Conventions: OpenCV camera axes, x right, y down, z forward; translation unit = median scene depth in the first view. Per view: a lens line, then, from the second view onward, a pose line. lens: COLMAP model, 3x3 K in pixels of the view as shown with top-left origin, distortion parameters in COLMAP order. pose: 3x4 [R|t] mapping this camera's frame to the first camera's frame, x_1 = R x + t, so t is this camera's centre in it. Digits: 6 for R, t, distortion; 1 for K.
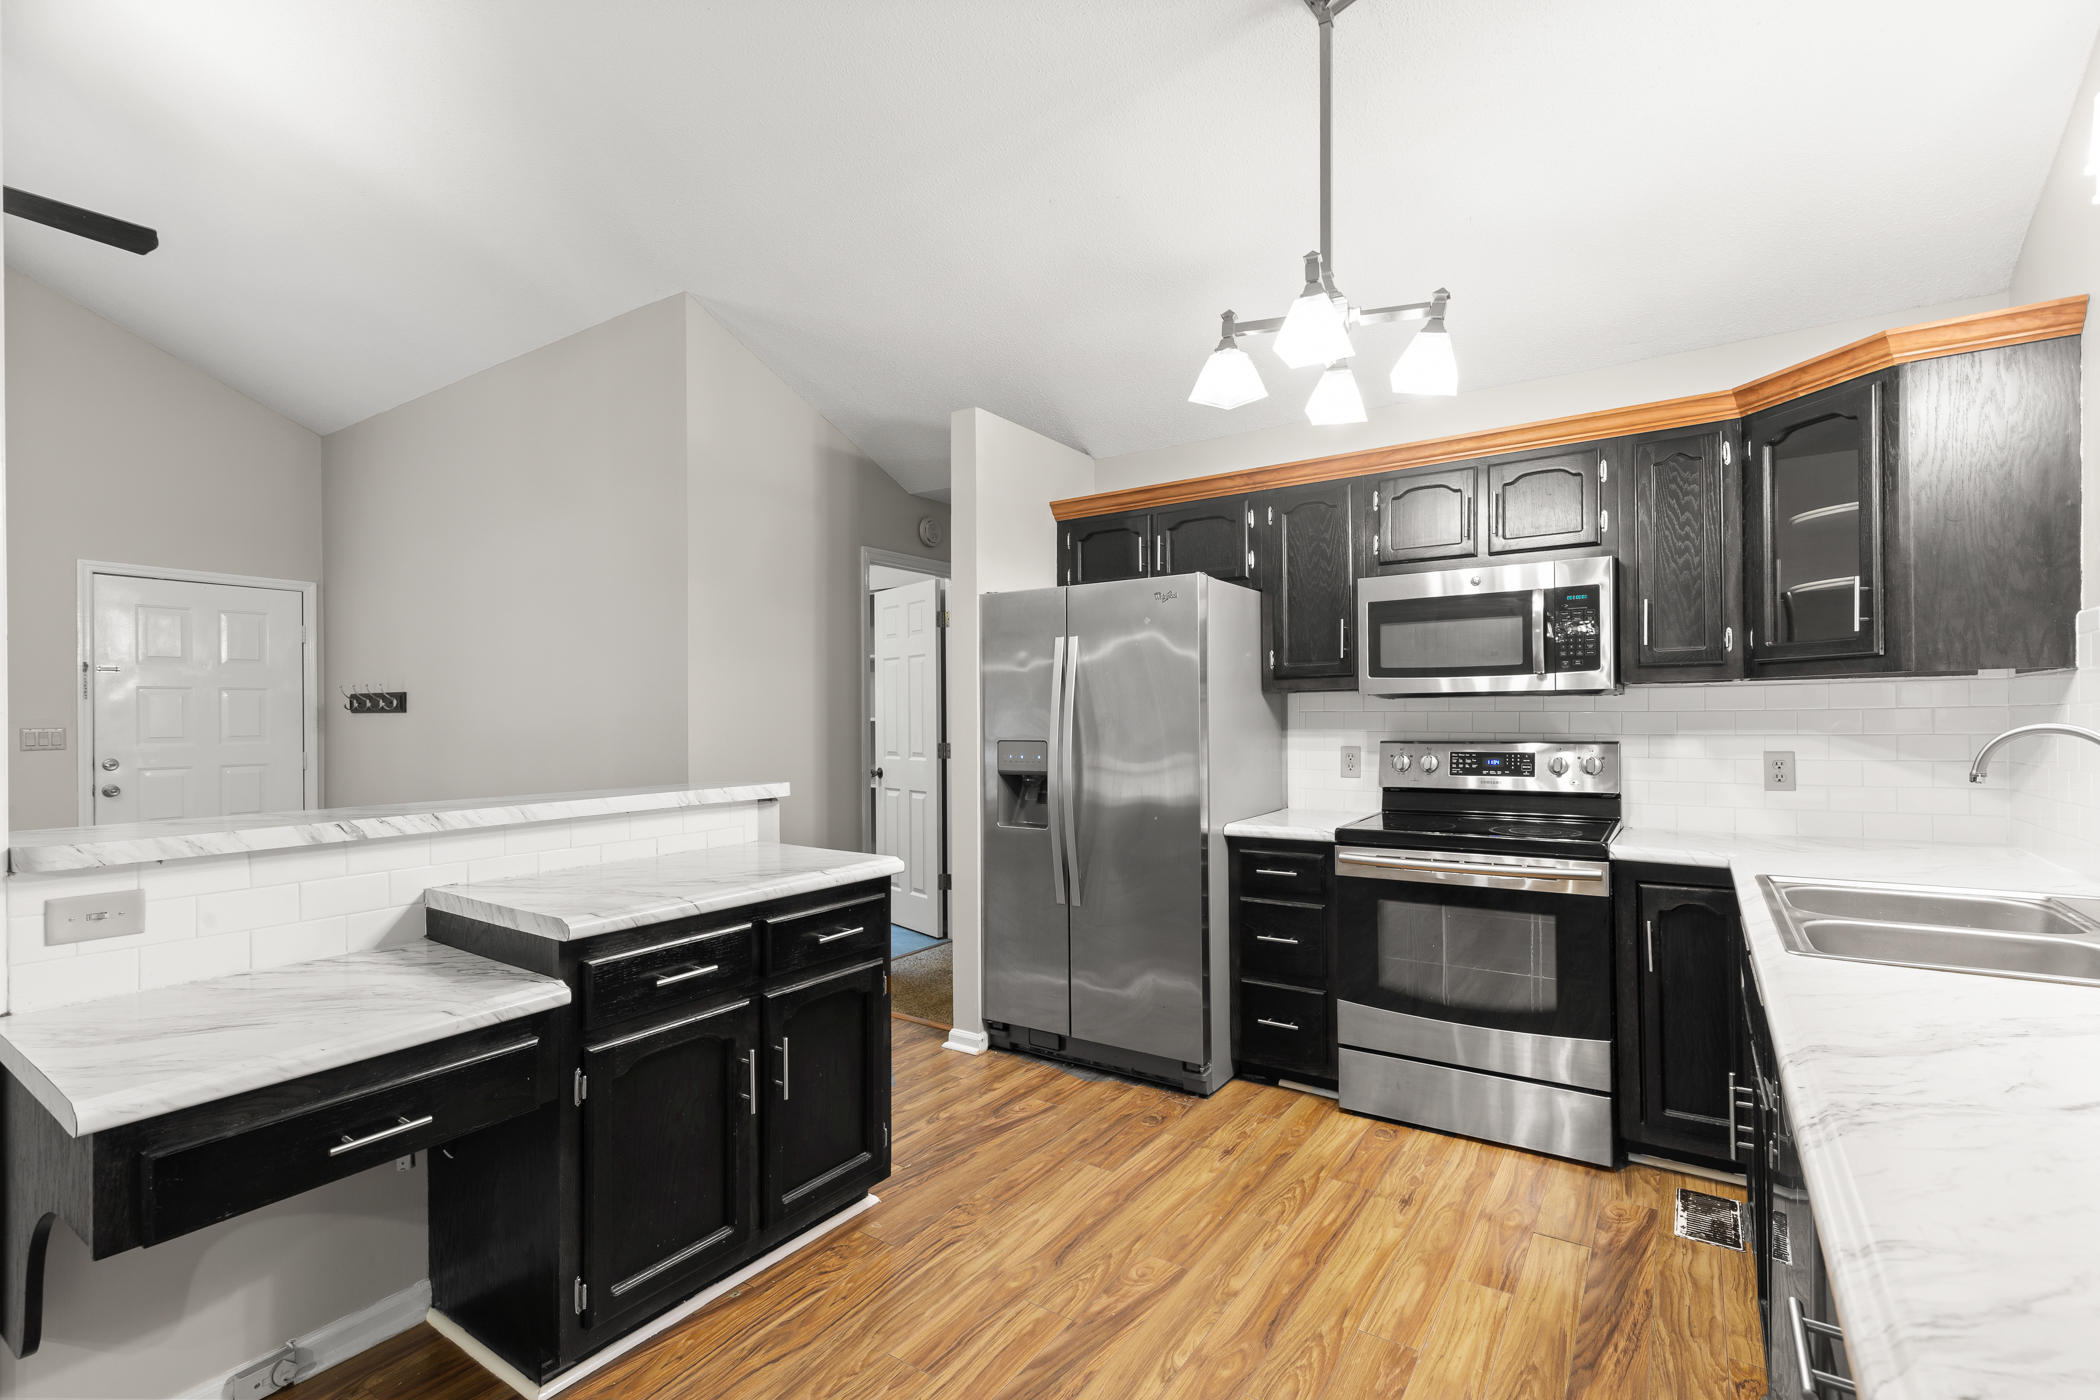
lens RADIAL K [[957.2, 0, 1044.9], [0, 957.2, 719.4], [0, 0, 1]] dist [0.006312, -0.000274]
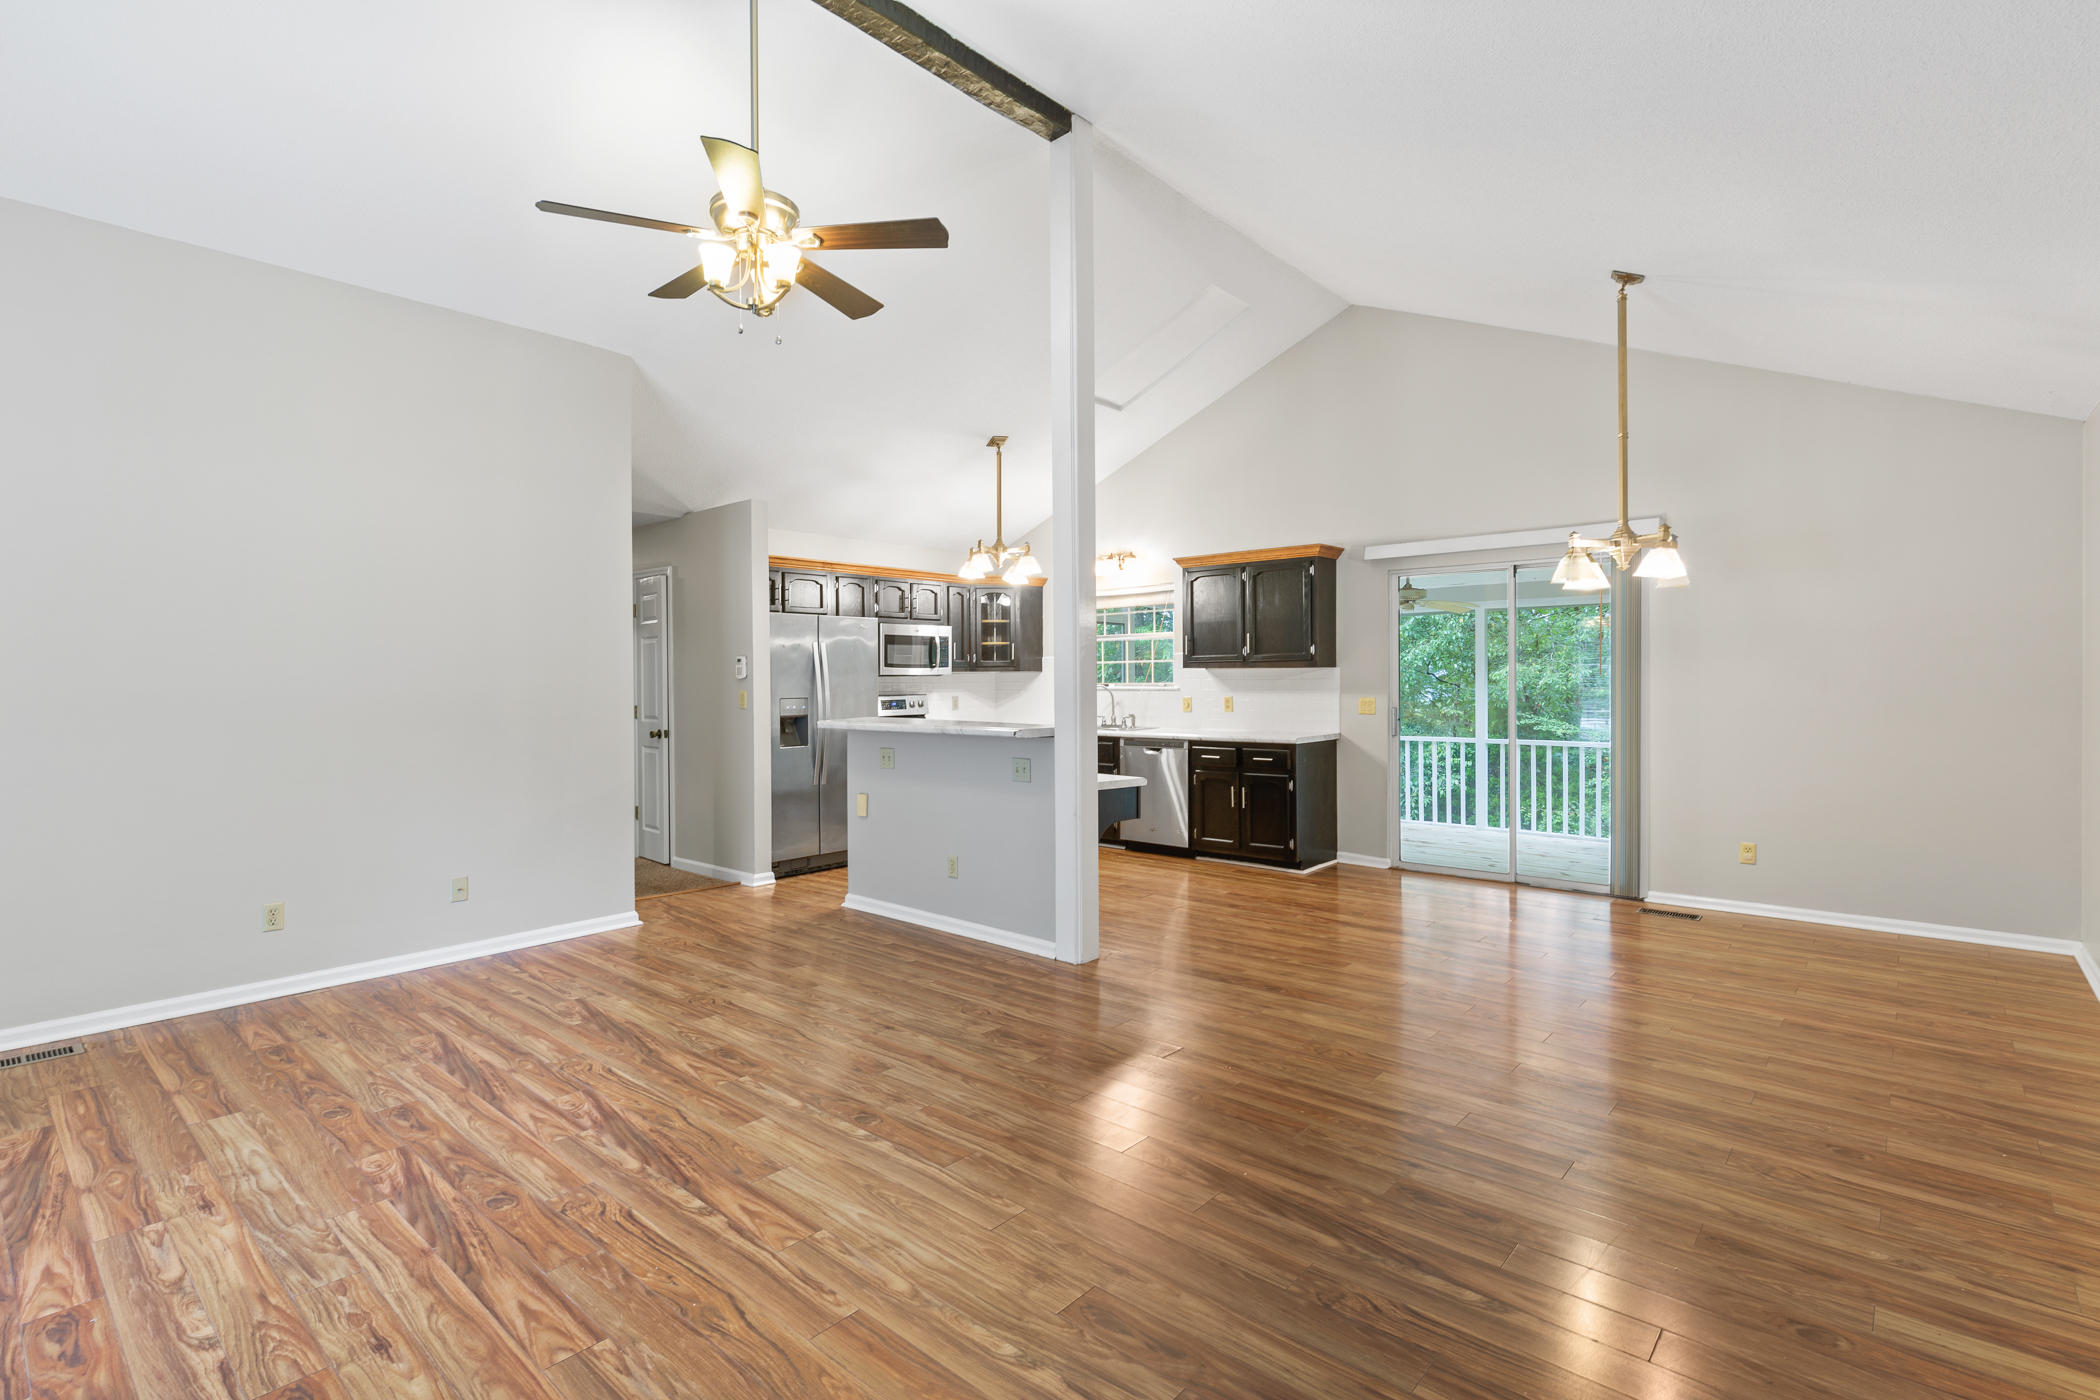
lens RADIAL K [[985.5, 0, 1030.7], [0, 985.5, 684.7], [0, 0, 1]] dist [0.007175, -0.000625]
pose [[0.135392, 0.001708, 0.990791, -2.164088], [0.007632, 0.999967, -0.002767, 0.007046], [-0.990763, 0.007936, 0.135375, 0.380051]]
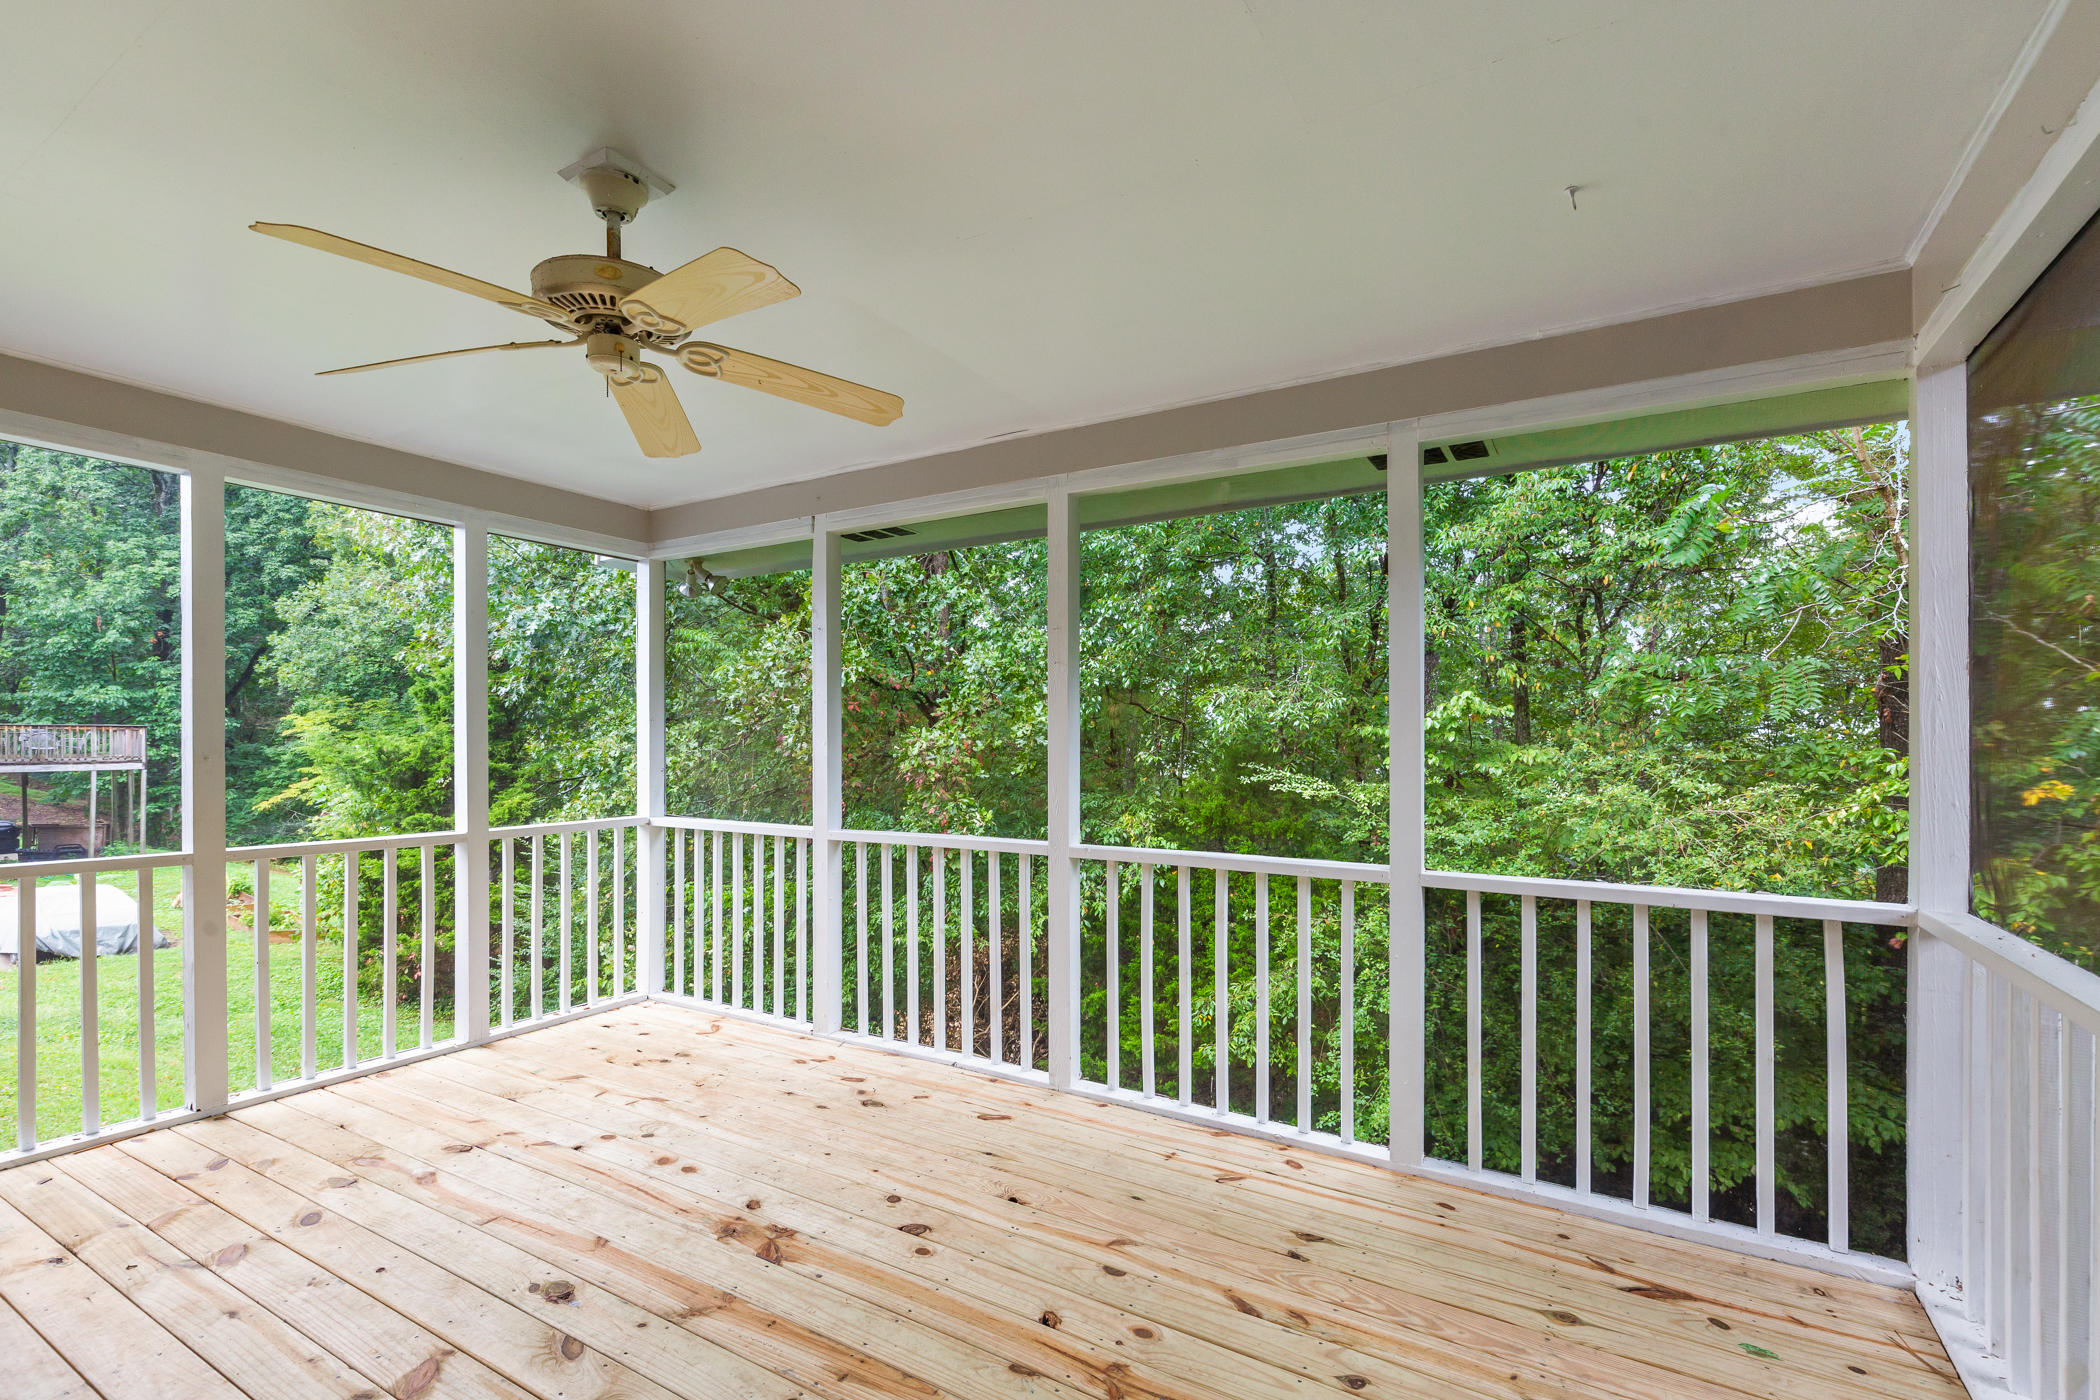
lens RADIAL K [[957.2, 0, 1044.9], [0, 957.2, 719.4], [0, 0, 1]] dist [0.006312, -0.000274]
pose [[-0.052975, 0.008380, 0.998561, 0.174664], [0.005681, 0.999951, -0.008090, 0.042948], [-0.998580, 0.005244, -0.053020, -0.601956]]
